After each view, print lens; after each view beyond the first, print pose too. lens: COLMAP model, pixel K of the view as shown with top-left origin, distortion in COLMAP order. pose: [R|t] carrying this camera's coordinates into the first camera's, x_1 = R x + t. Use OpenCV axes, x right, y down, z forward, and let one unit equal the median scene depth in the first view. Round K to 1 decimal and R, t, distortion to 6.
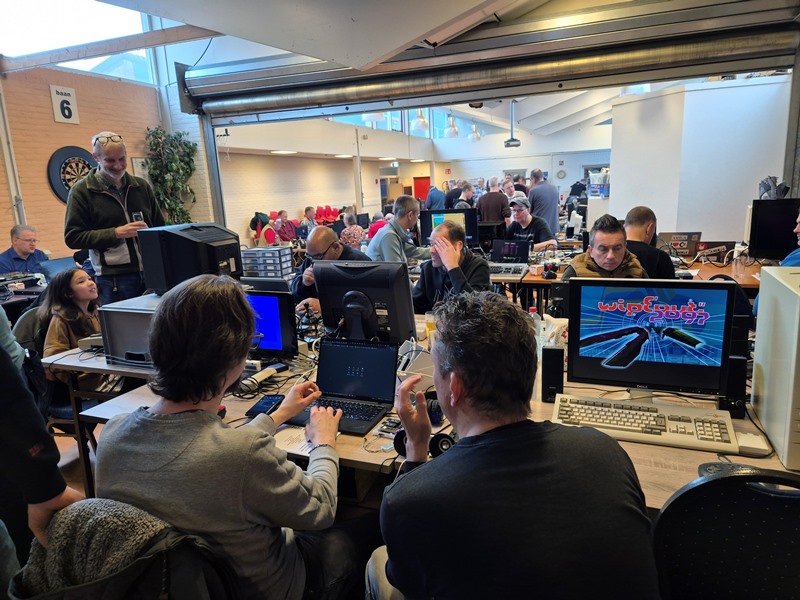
lens RADIAL K [[536.4, 0, 400.0], [0, 536.4, 300.0], [0, 0, 1]] dist [0.028043, -0.000481]
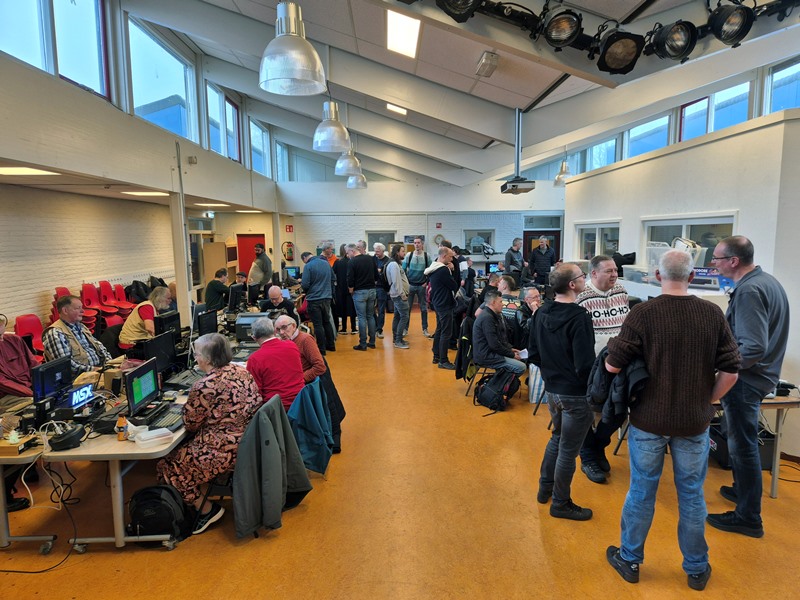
lens RADIAL K [[536.4, 0, 400.0], [0, 536.4, 300.0], [0, 0, 1]] dist [0.028043, -0.000481]
pose [[0.917657, -0.005592, 0.397335, -0.075211], [0.047347, 0.994317, -0.095356, -0.087786], [-0.394544, 0.106317, 0.912706, 0.378159]]
